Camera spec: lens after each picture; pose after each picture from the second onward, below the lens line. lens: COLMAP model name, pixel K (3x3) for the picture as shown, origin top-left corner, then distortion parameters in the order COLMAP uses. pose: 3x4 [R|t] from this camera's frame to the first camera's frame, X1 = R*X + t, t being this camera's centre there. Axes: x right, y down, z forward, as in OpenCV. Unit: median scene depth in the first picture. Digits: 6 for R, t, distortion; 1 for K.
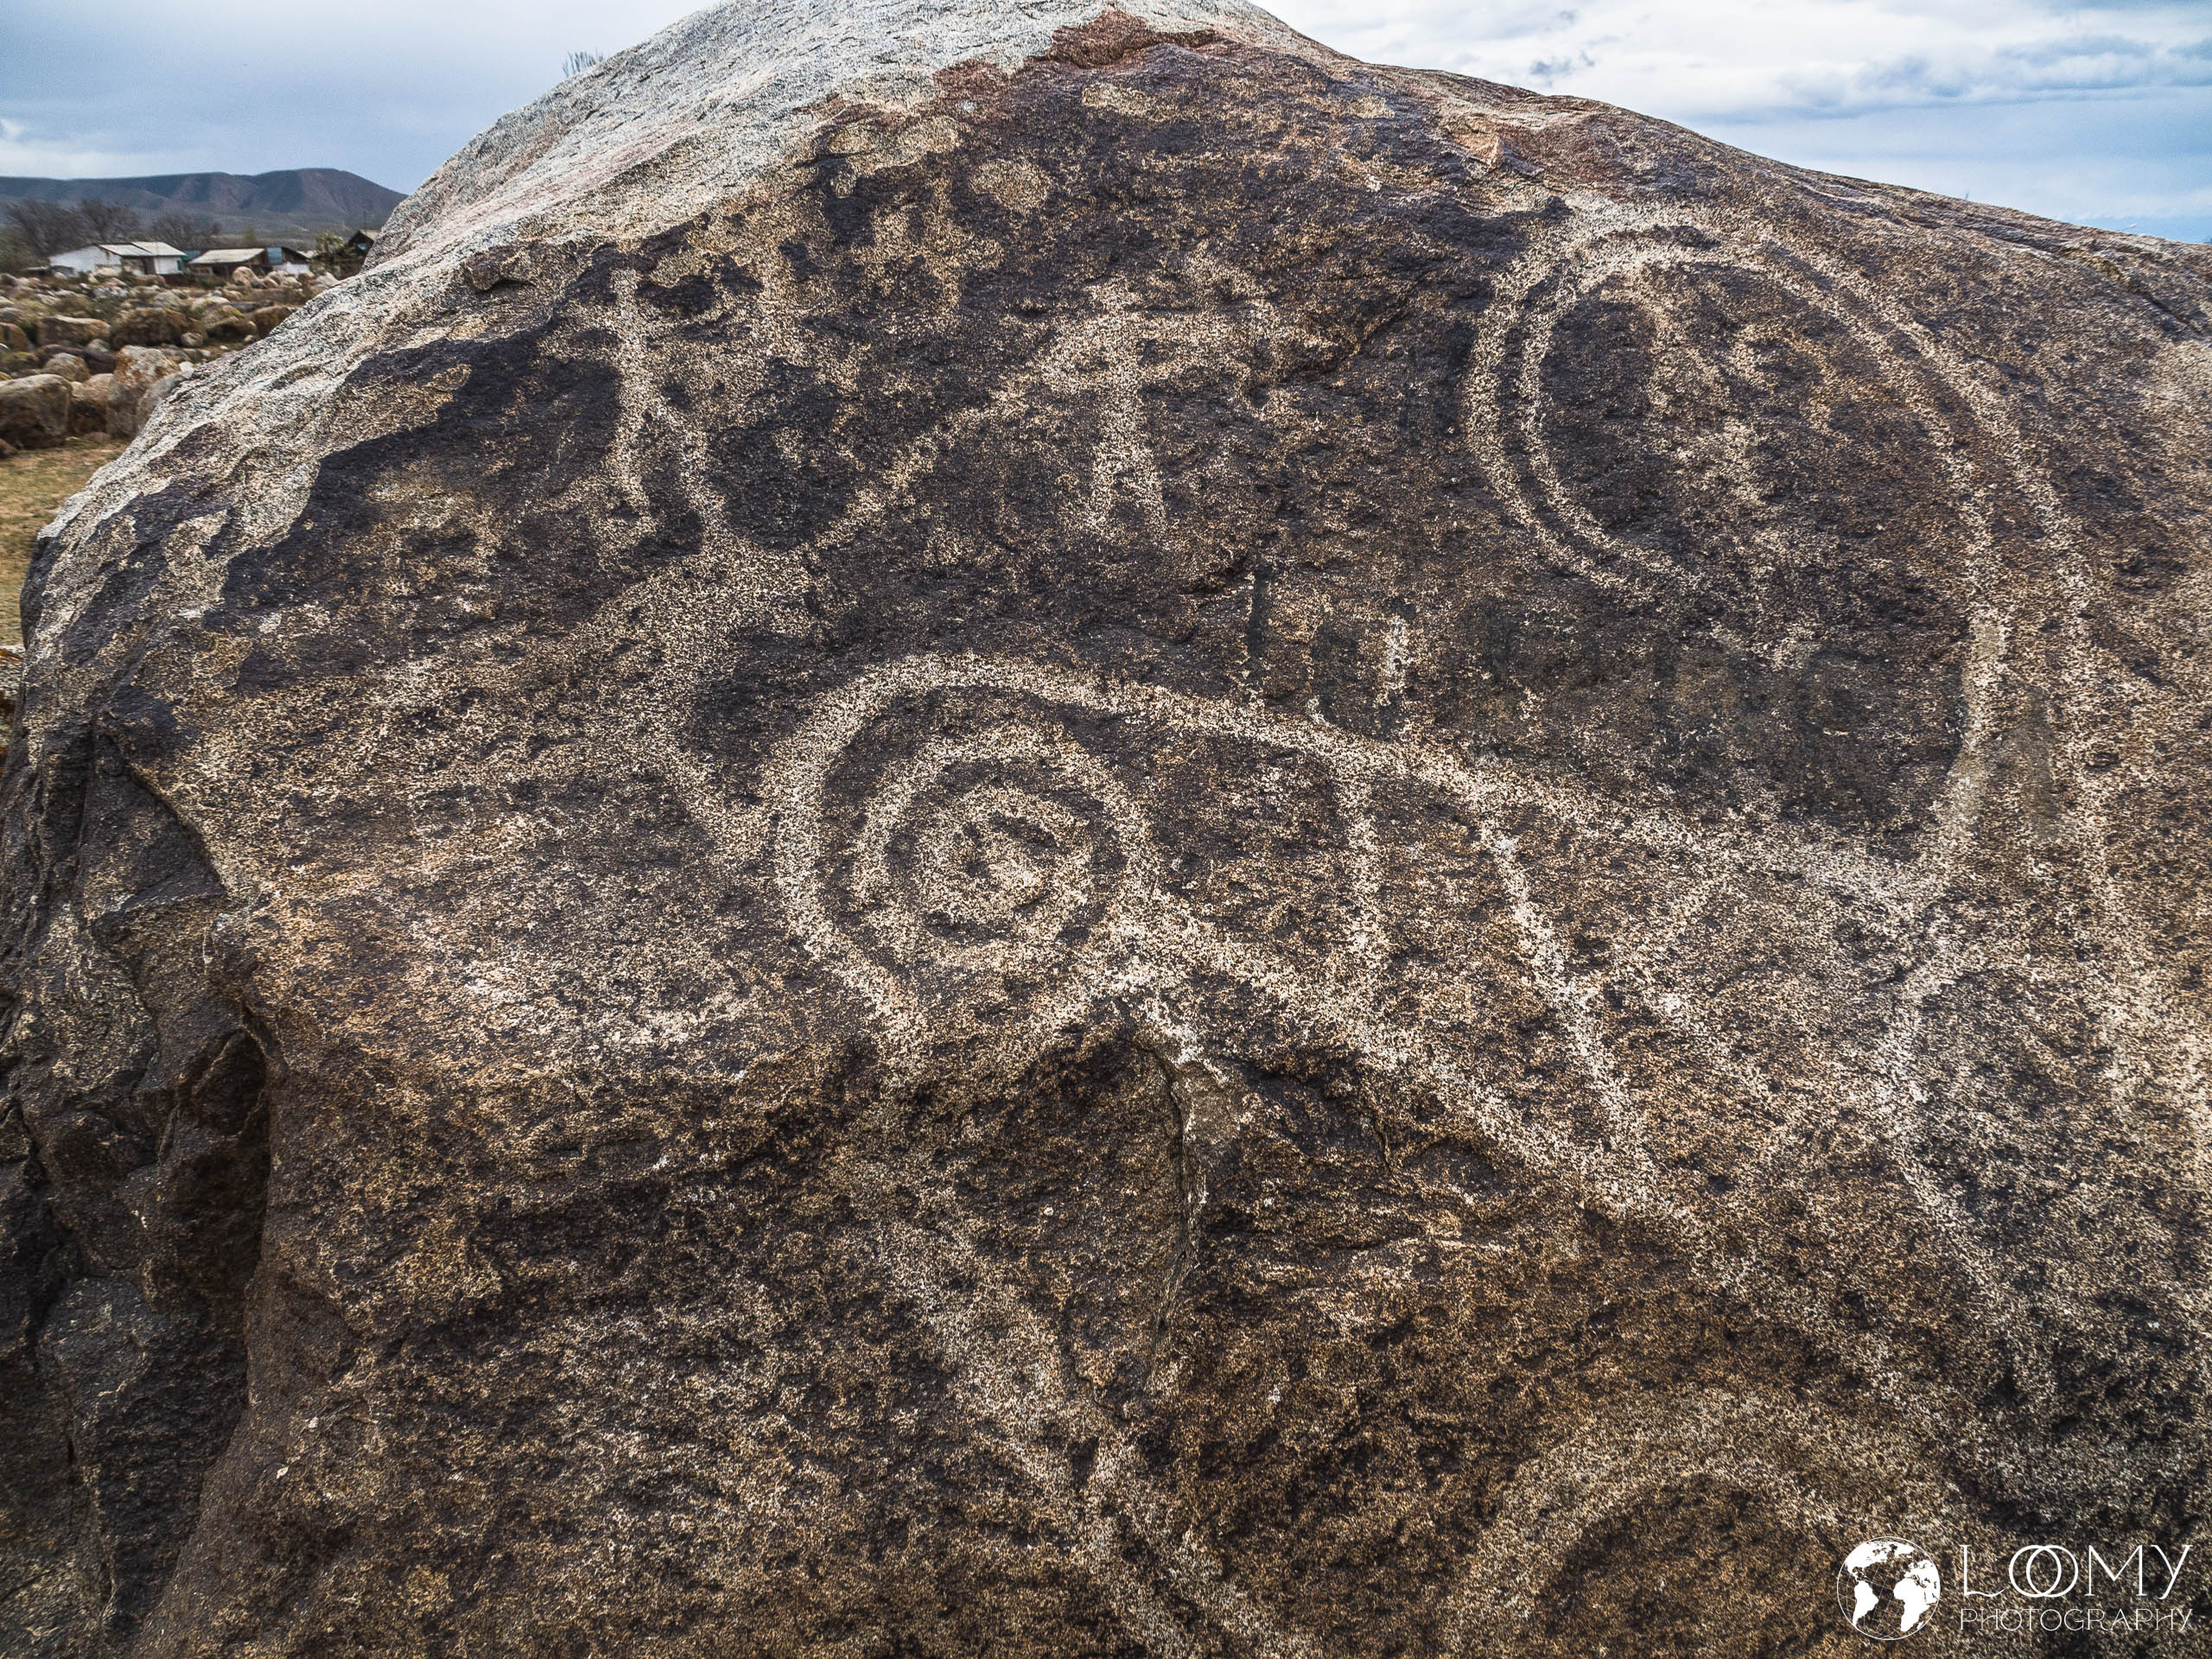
lens RADIAL K [[1744.6, 0, 1106.0], [0, 1744.6, 829.5], [0, 0, 1]] dist [-0.048985, 0.012355]
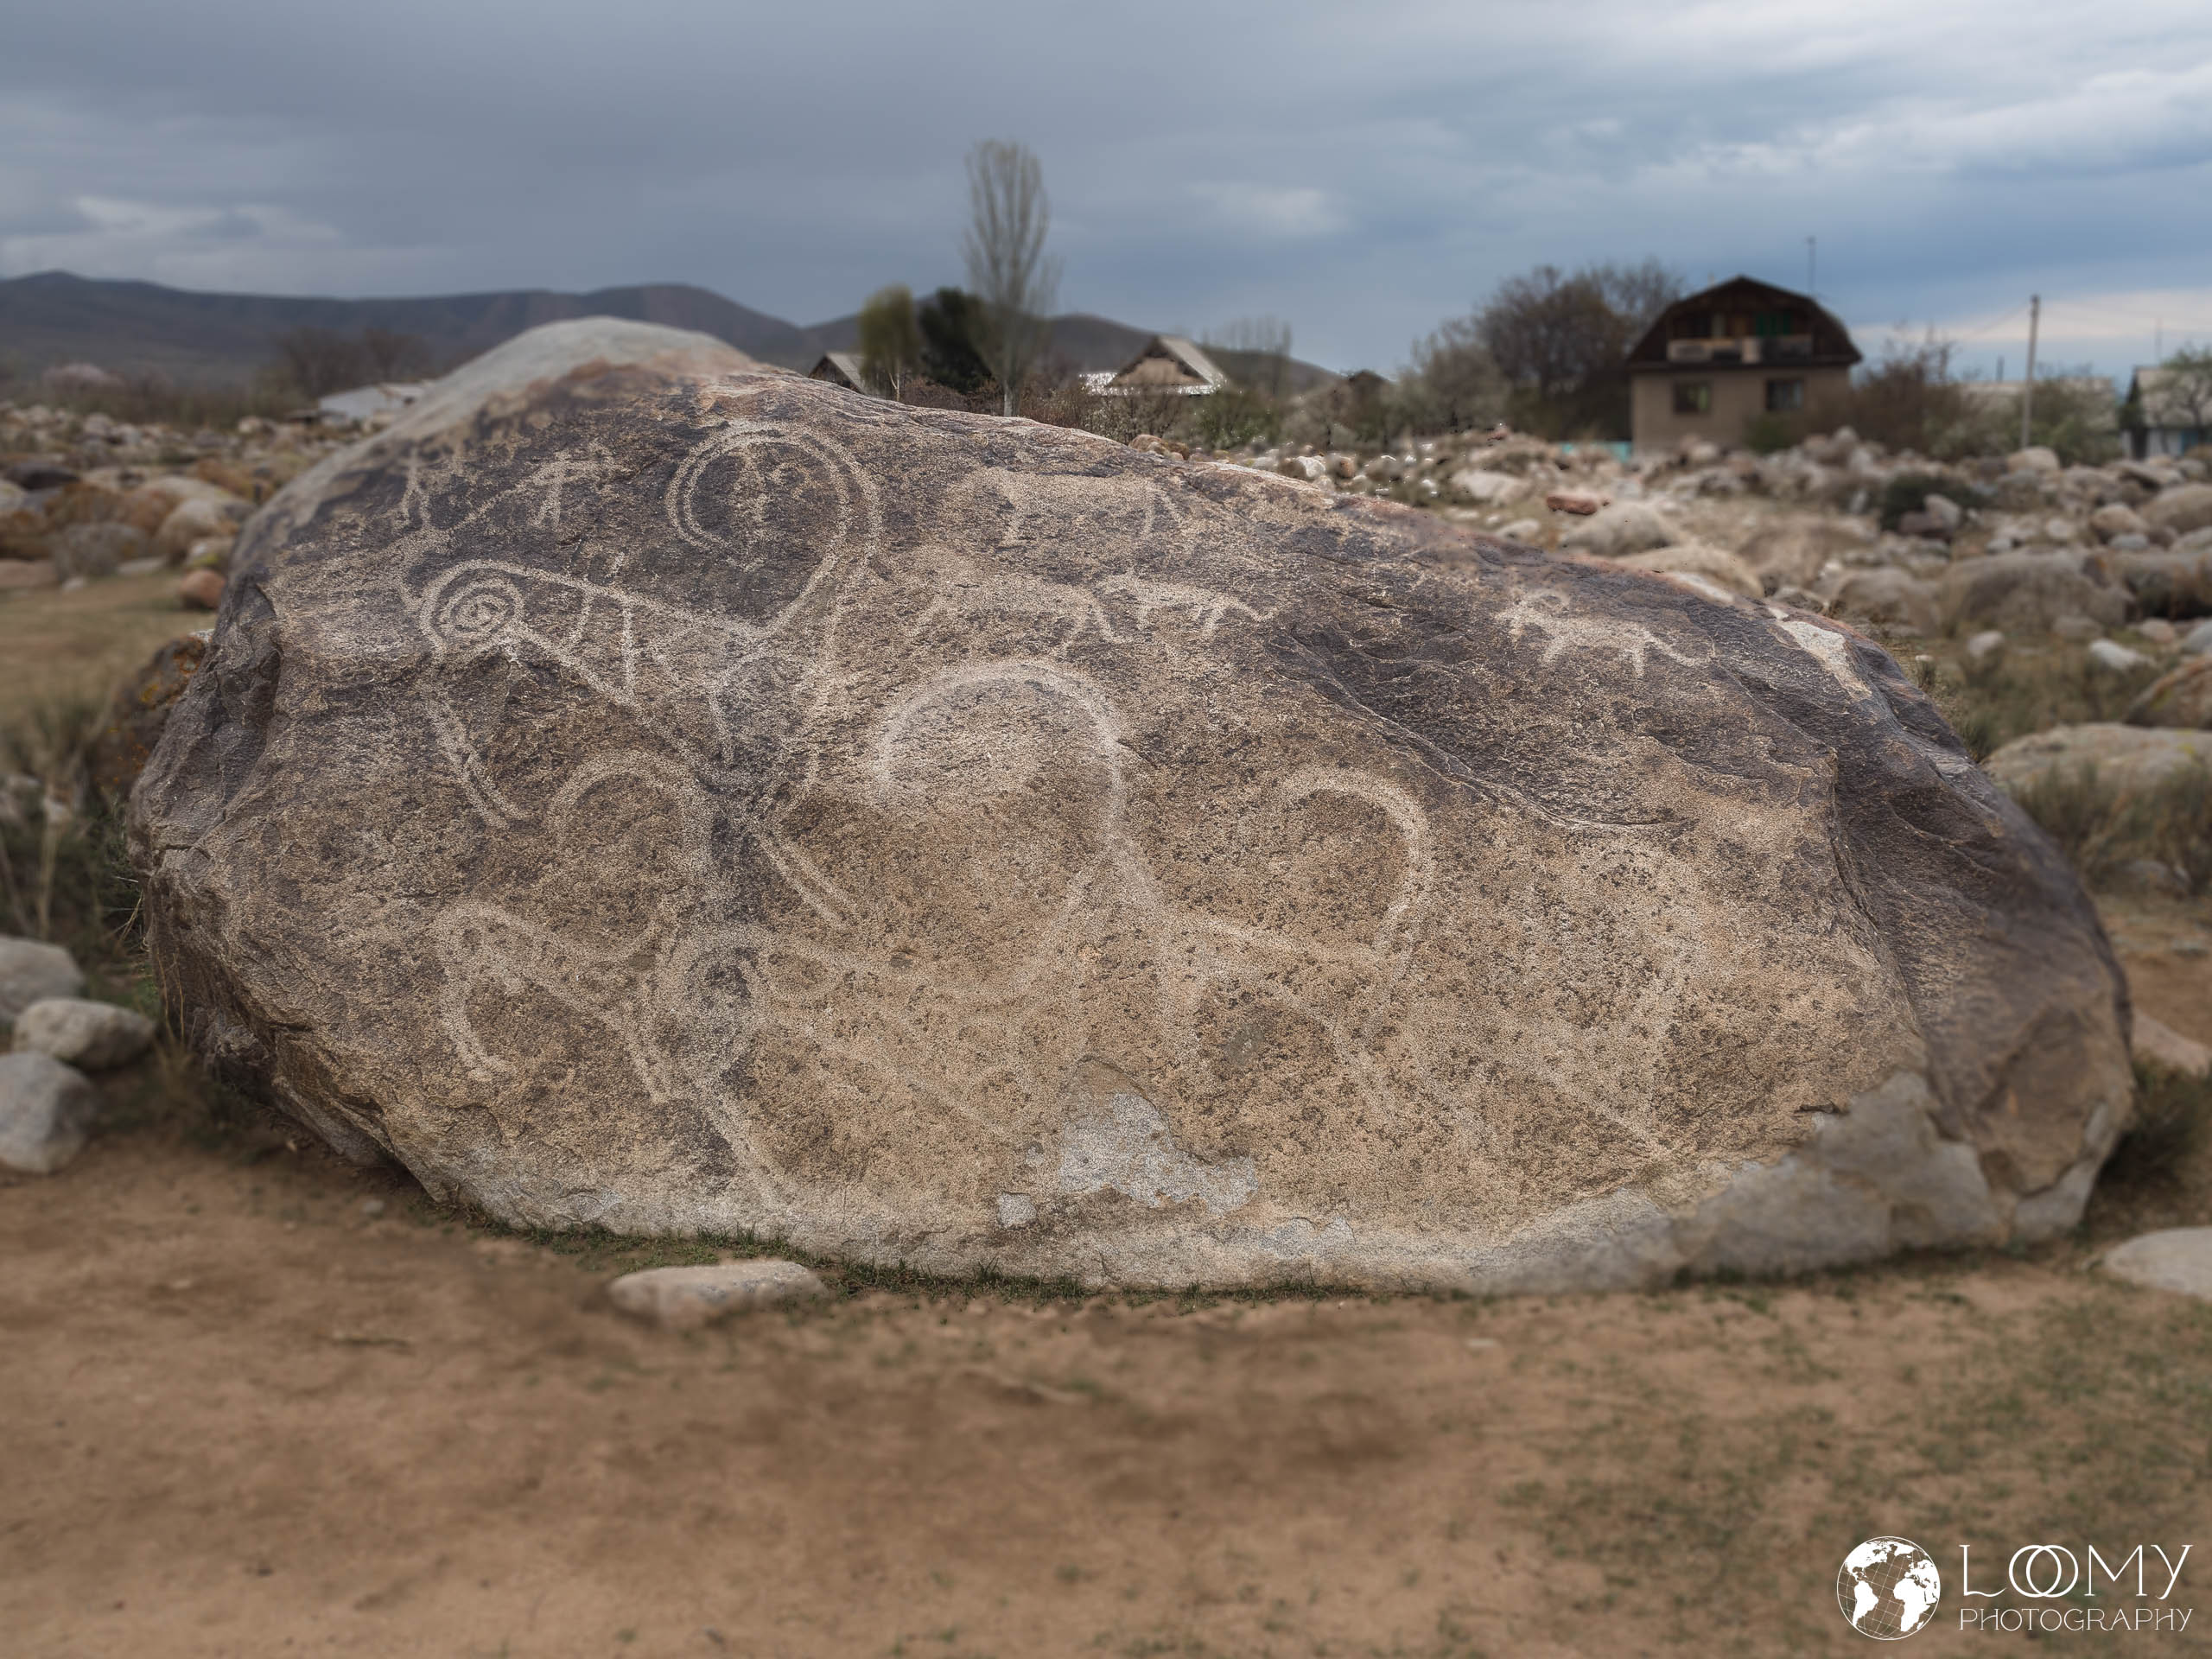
lens RADIAL K [[2621.9, 0, 1106.0], [0, 2621.9, 829.5], [0, 0, 1]] dist [0.013765, 0.048049]
pose [[0.970899, 0.028542, -0.237783, 2.318447], [-0.065316, 0.986791, -0.148246, 1.096951], [0.230411, 0.159462, 0.959939, -3.535756]]
